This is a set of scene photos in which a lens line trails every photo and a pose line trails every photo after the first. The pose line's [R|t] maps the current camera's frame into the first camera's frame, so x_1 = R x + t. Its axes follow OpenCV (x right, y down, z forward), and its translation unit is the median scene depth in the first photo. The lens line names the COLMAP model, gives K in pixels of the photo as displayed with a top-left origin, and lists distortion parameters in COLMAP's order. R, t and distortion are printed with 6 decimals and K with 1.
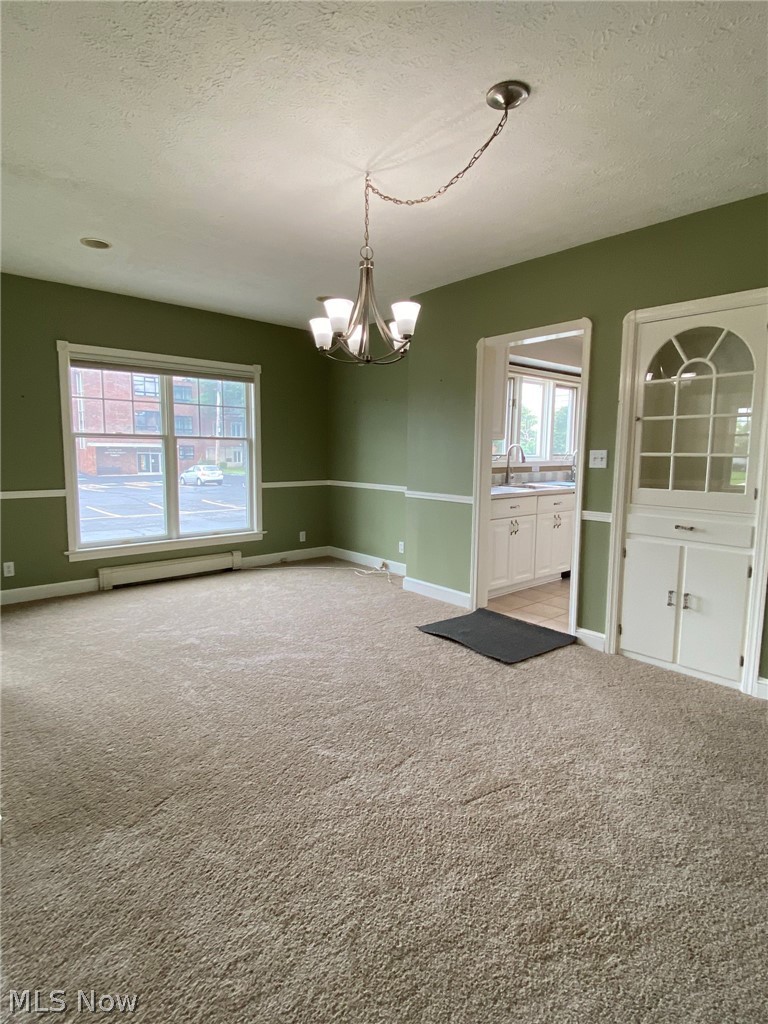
lens RADIAL K [[542.4, 0, 376.9], [0, 542.4, 508.4], [0, 0, 1]] dist [0.016870, -0.000590]
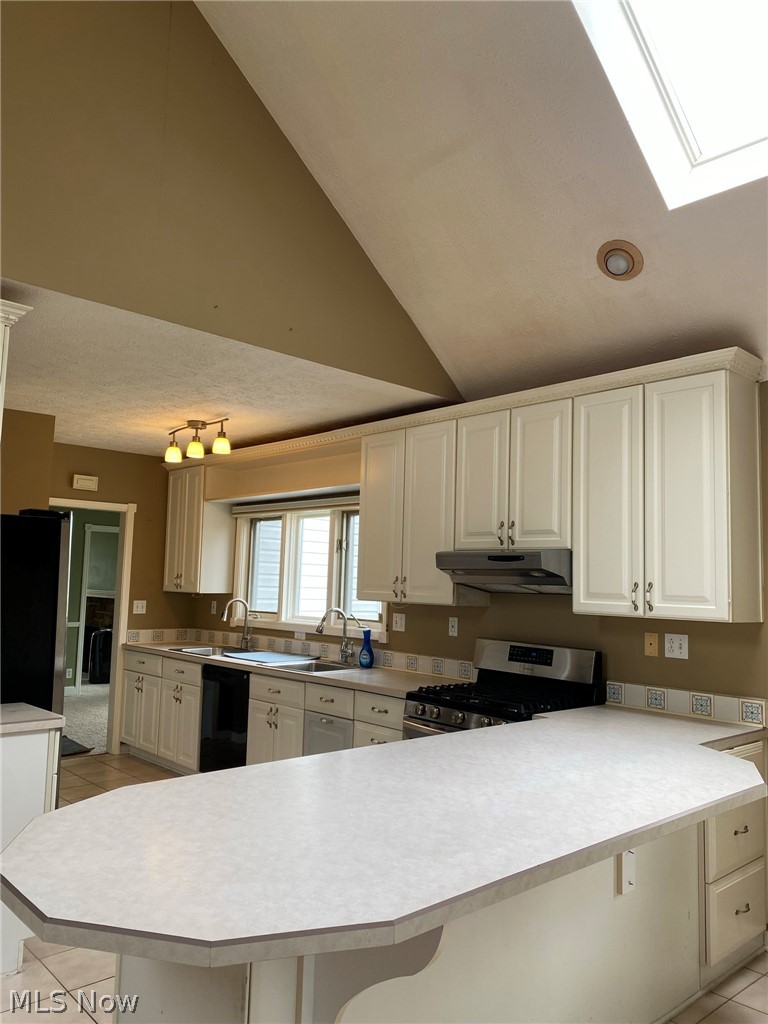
lens RADIAL K [[793.3, 0, 384.8], [0, 793.3, 512.2], [0, 0, 1]] dist [0.011640, 0.001072]
pose [[0.066423, -0.107259, -0.992010, 1.363166], [-0.139204, 0.983486, -0.115658, -0.128579], [0.988033, 0.145774, 0.050396, 1.052545]]
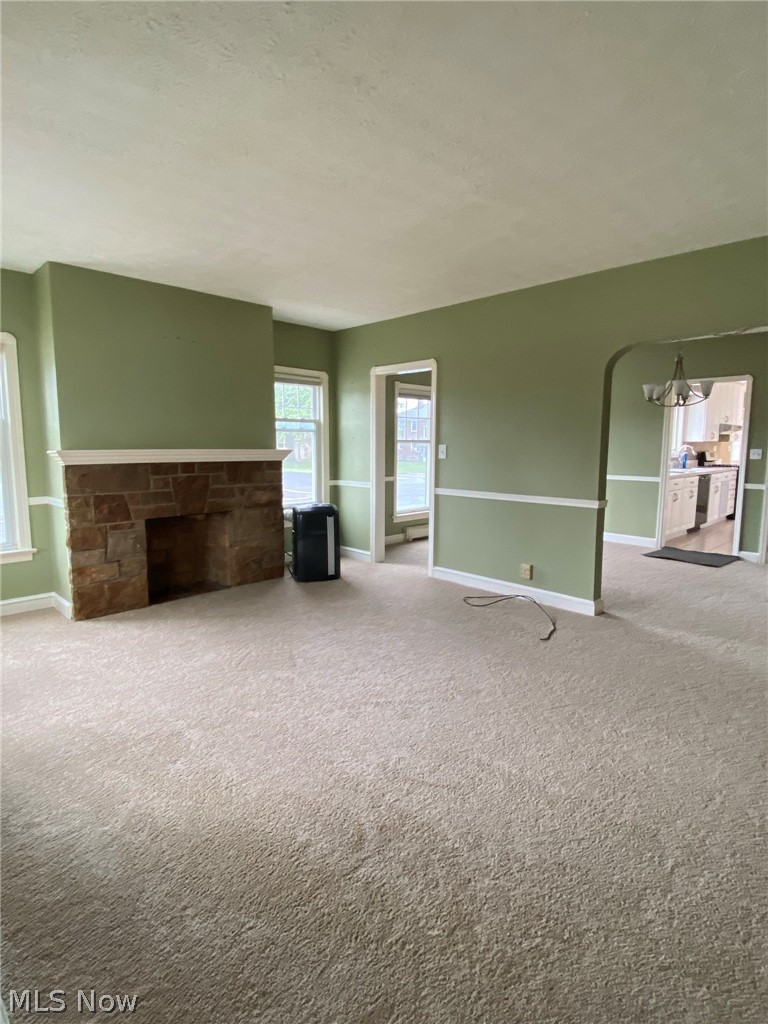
lens RADIAL K [[542.4, 0, 386.5], [0, 542.4, 512.0], [0, 0, 1]] dist [0.016870, -0.000590]
pose [[0.999665, -0.009907, 0.023896, -0.788310], [0.009545, 0.999839, 0.015220, 0.055386], [-0.024043, -0.014986, 0.999599, -0.708398]]
